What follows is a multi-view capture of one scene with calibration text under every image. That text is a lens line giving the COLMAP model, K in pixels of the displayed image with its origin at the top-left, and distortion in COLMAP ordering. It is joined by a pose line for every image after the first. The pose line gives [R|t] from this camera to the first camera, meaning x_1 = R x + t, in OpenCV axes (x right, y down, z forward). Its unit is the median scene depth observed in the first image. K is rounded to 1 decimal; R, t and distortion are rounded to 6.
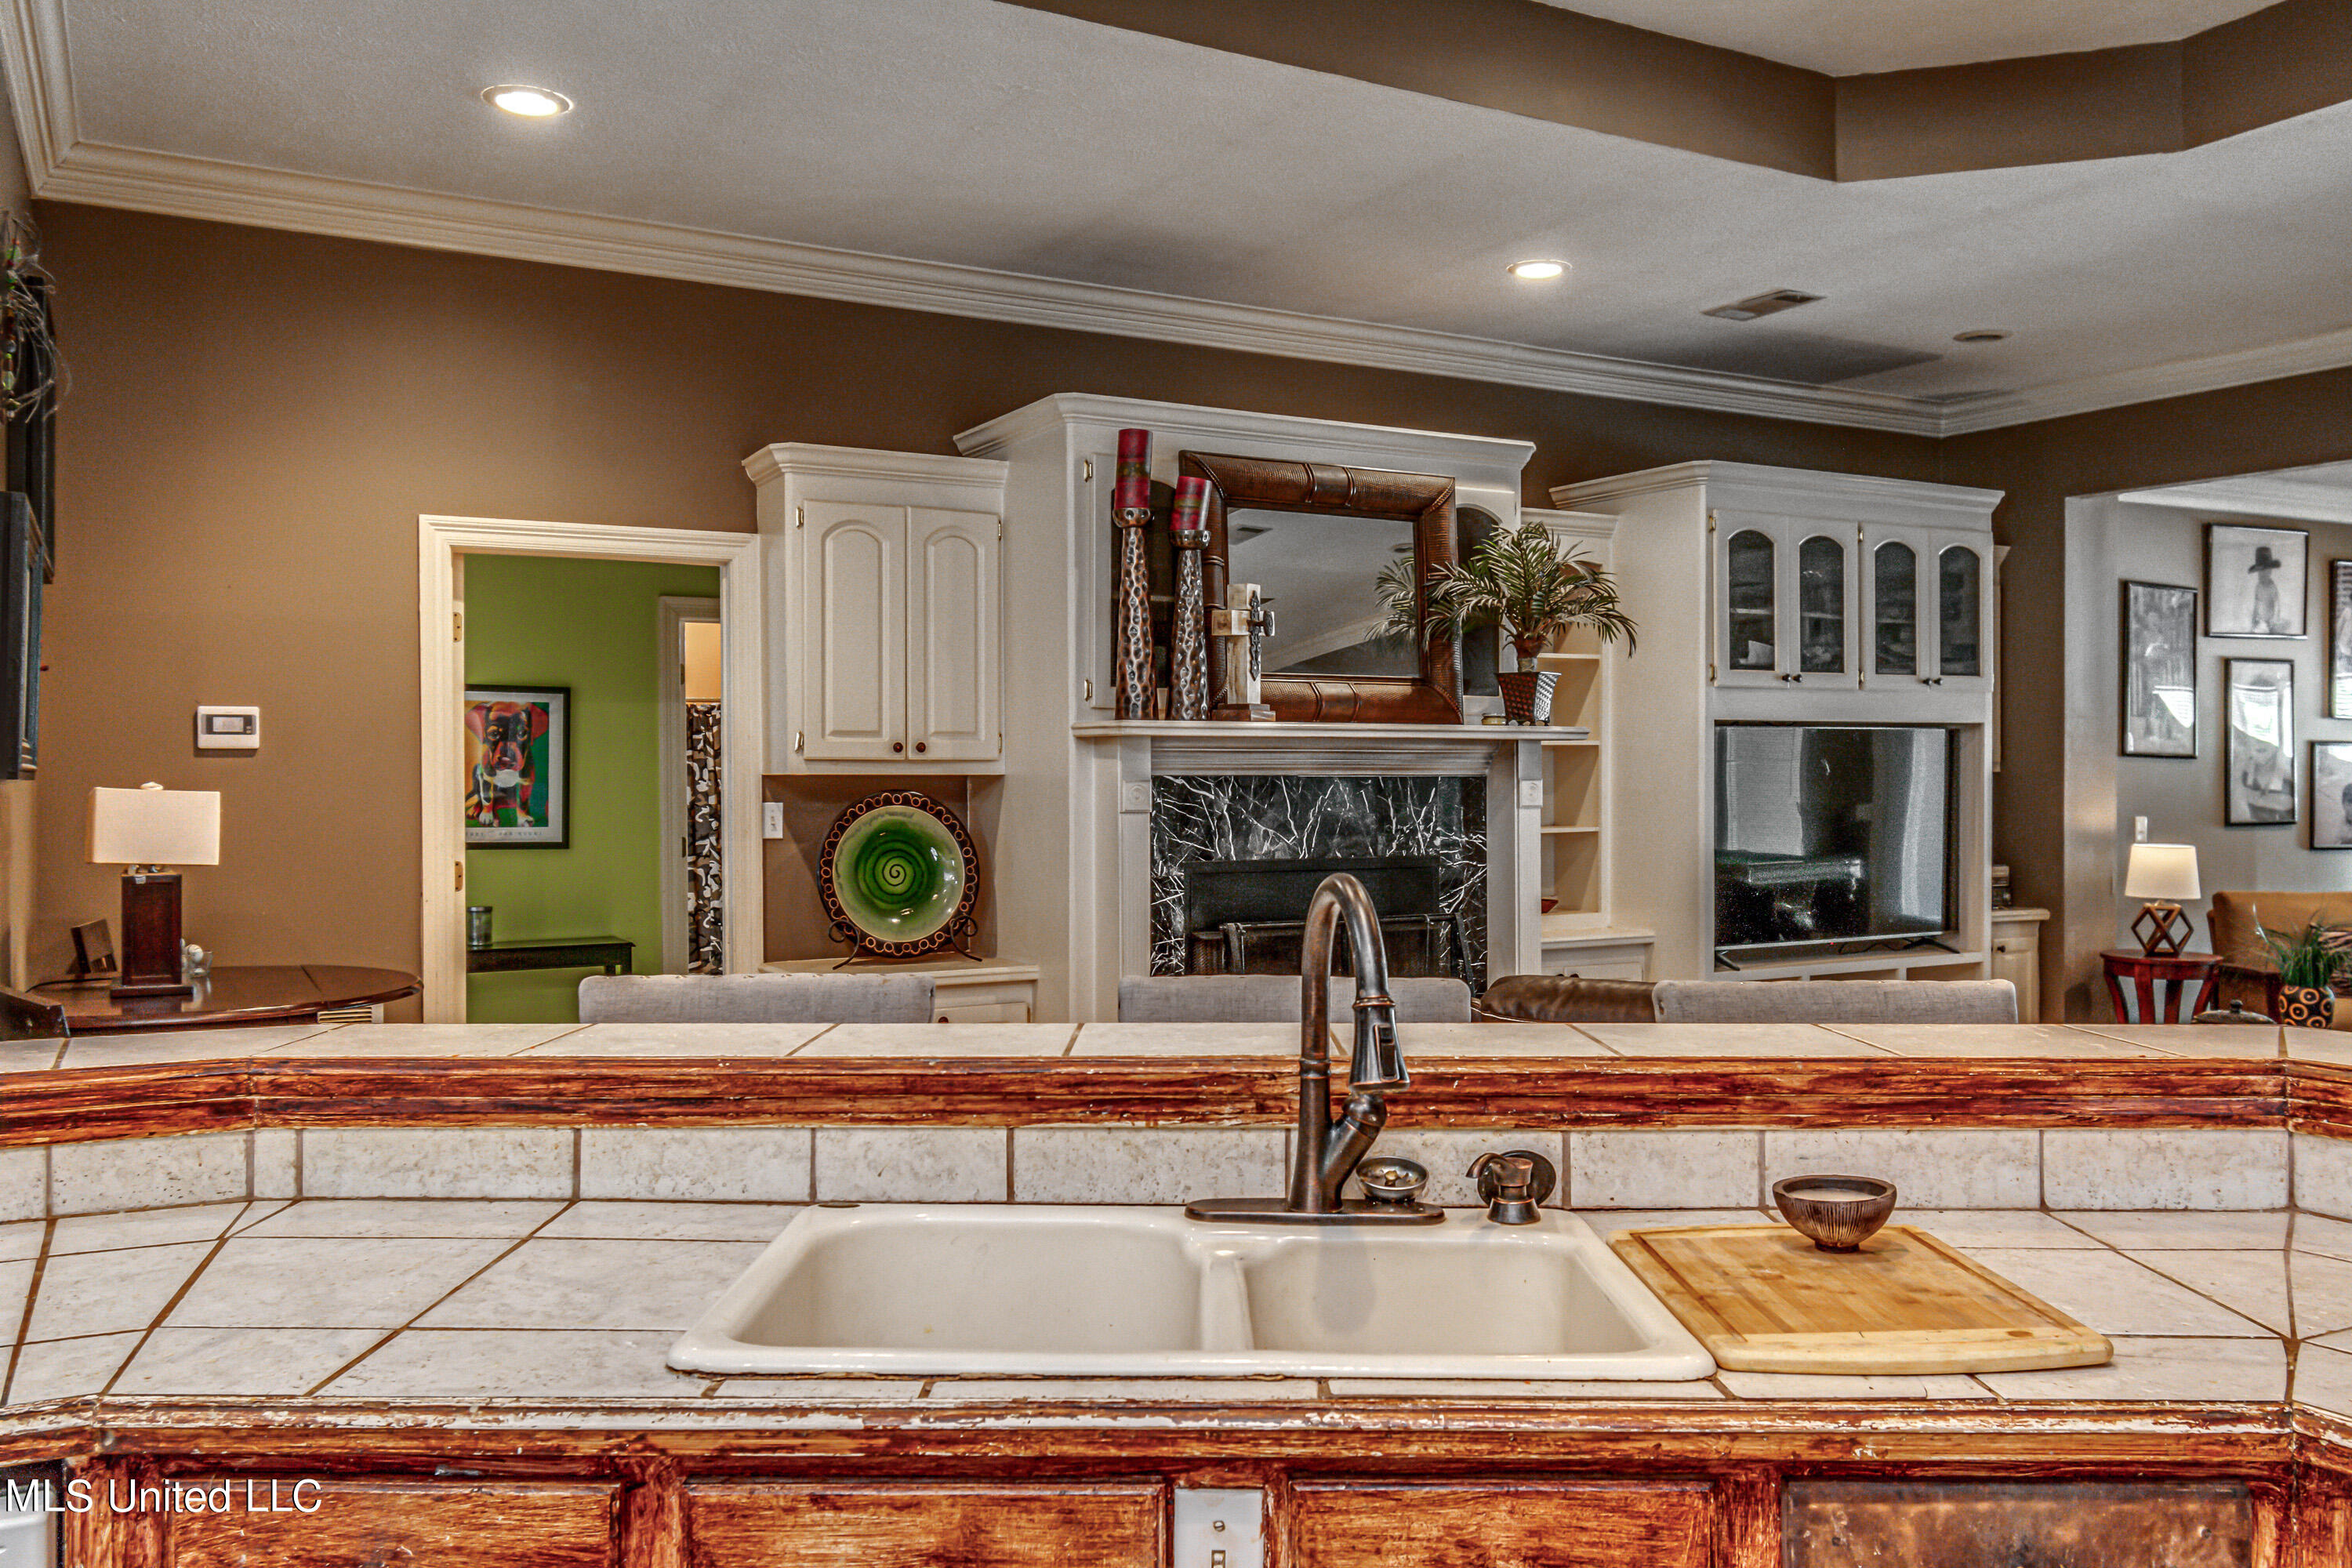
lens RADIAL K [[1898.7, 0, 1132.8], [0, 1898.7, 786.1], [0, 0, 1]] dist [0.004057, -0.002430]
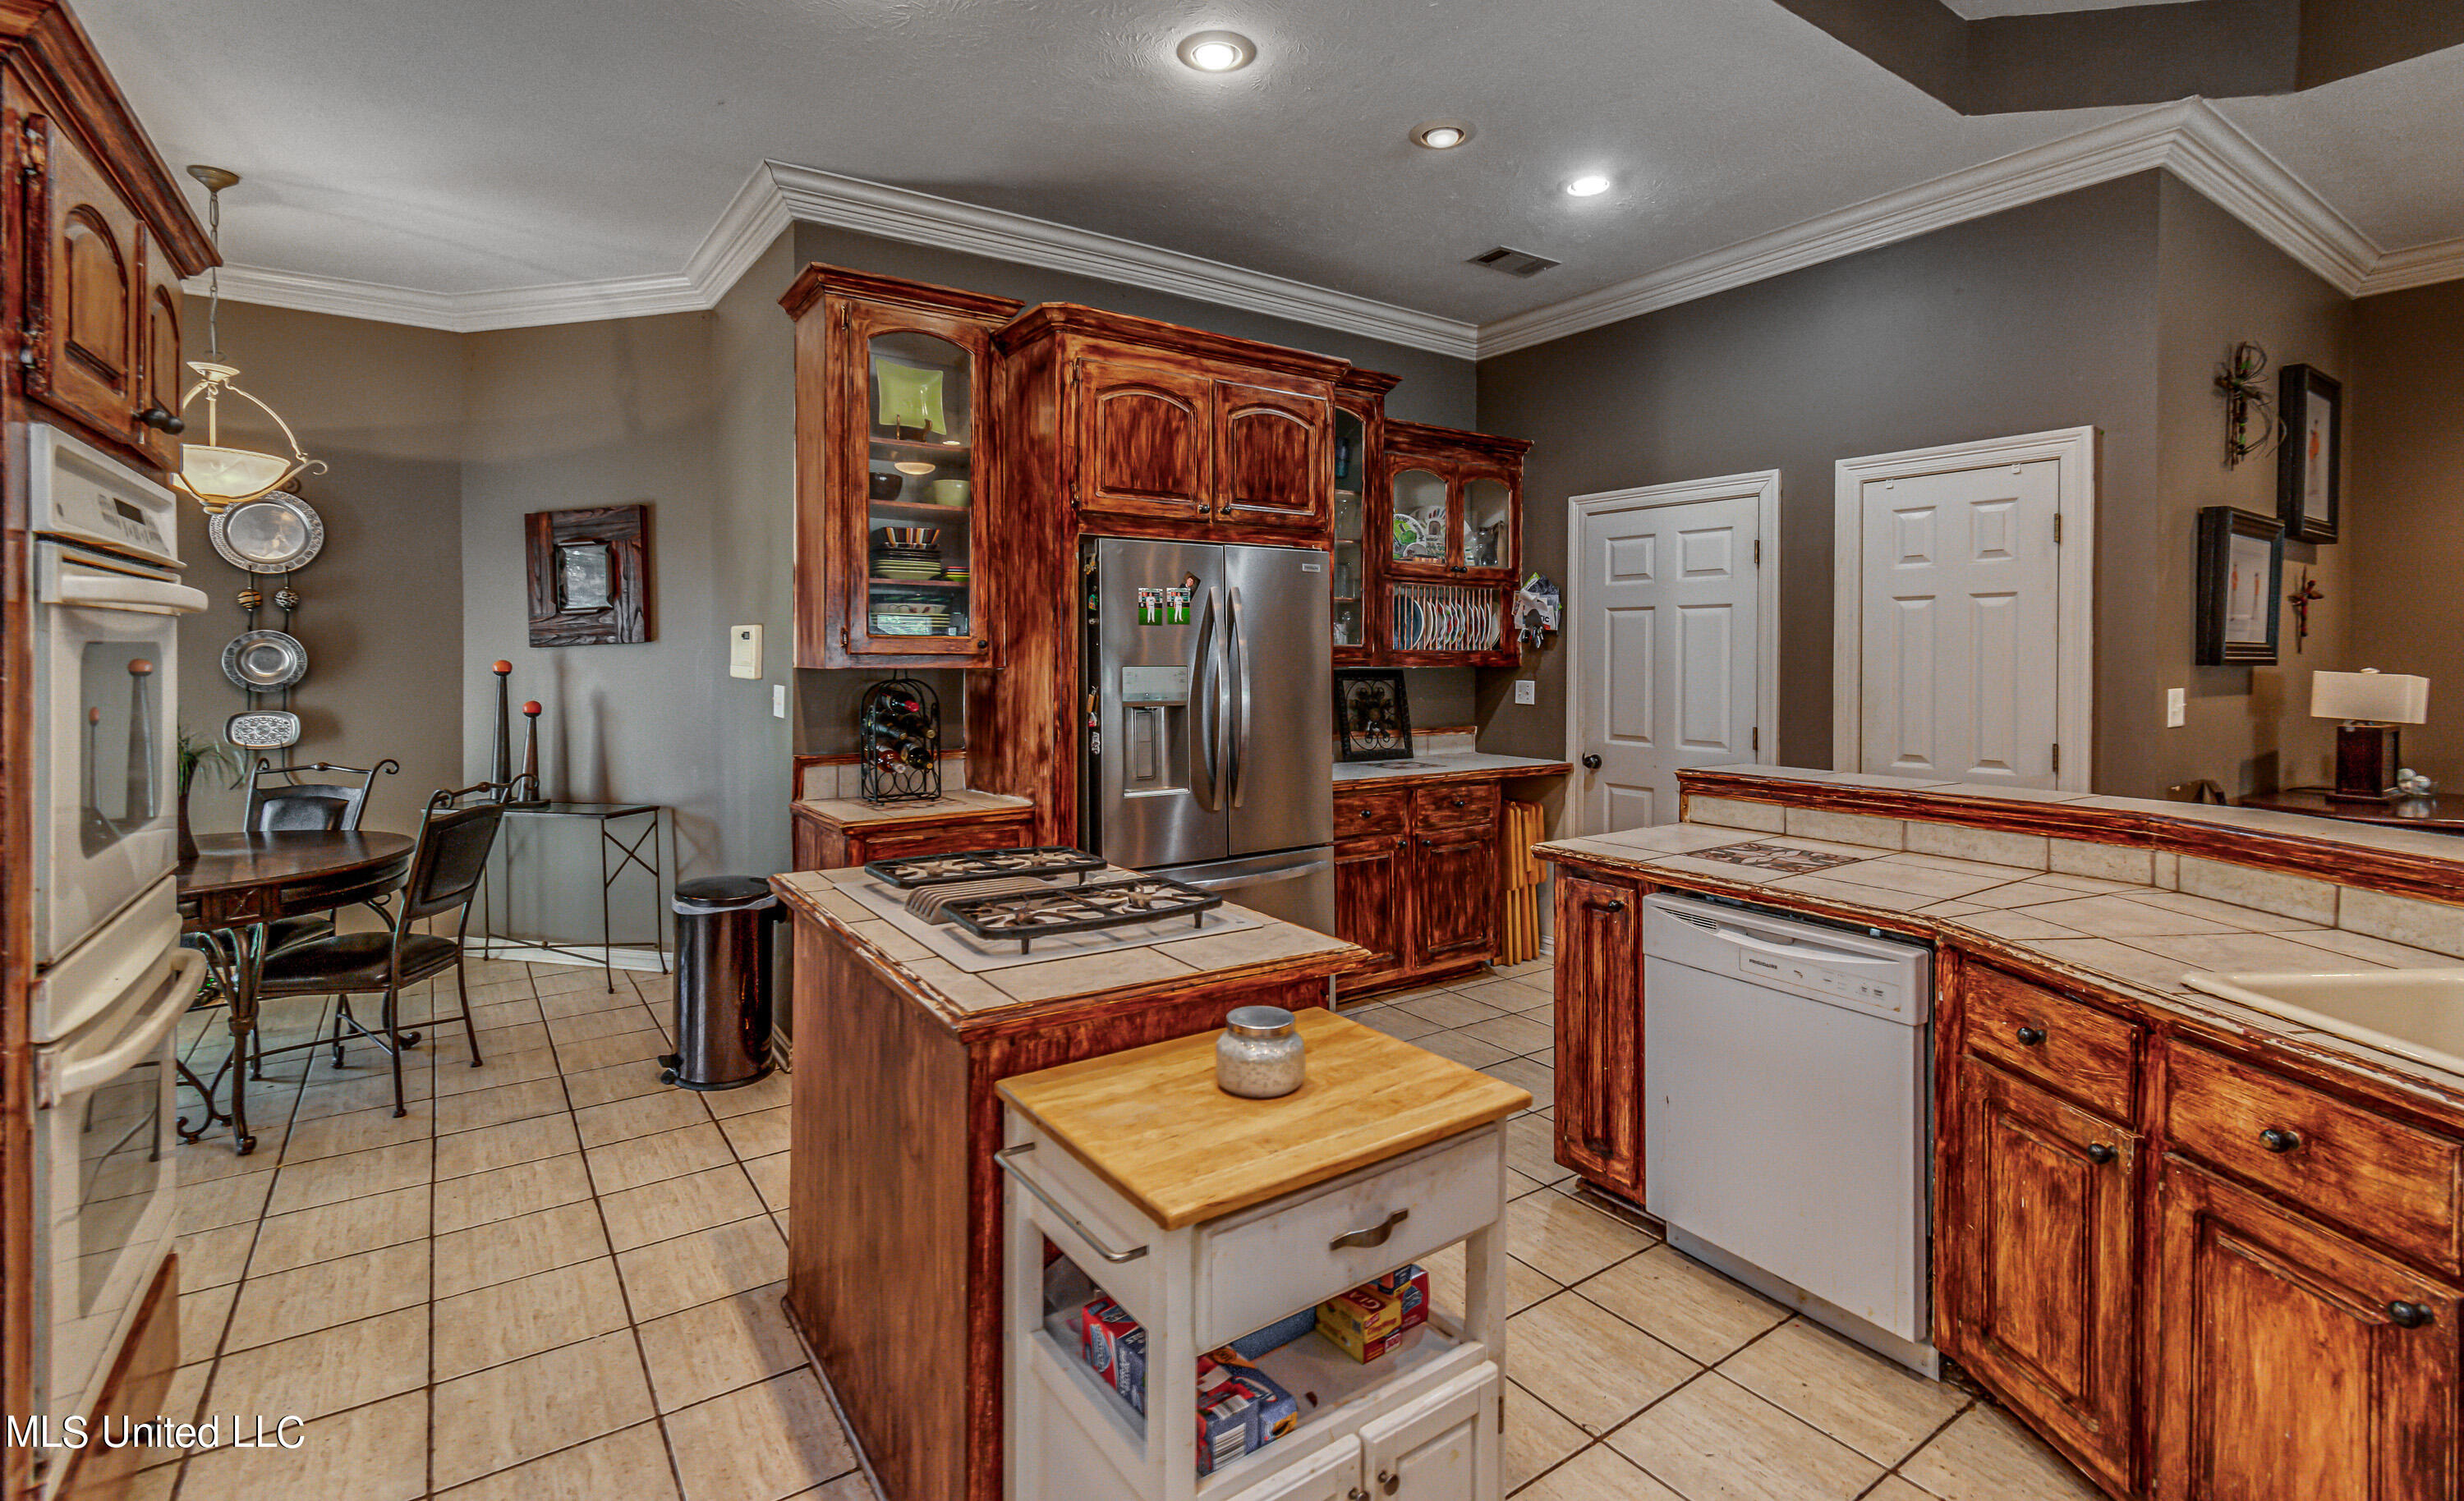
lens RADIAL K [[1114.3, 0, 1279.4], [0, 1114.3, 669.3], [0, 0, 1]] dist [-0.000653, -0.000029]
pose [[0.137479, 0.015300, -0.990387, 0.177118], [-0.012492, 0.999828, 0.013712, -0.002394], [0.990426, 0.010487, 0.137646, -0.011824]]
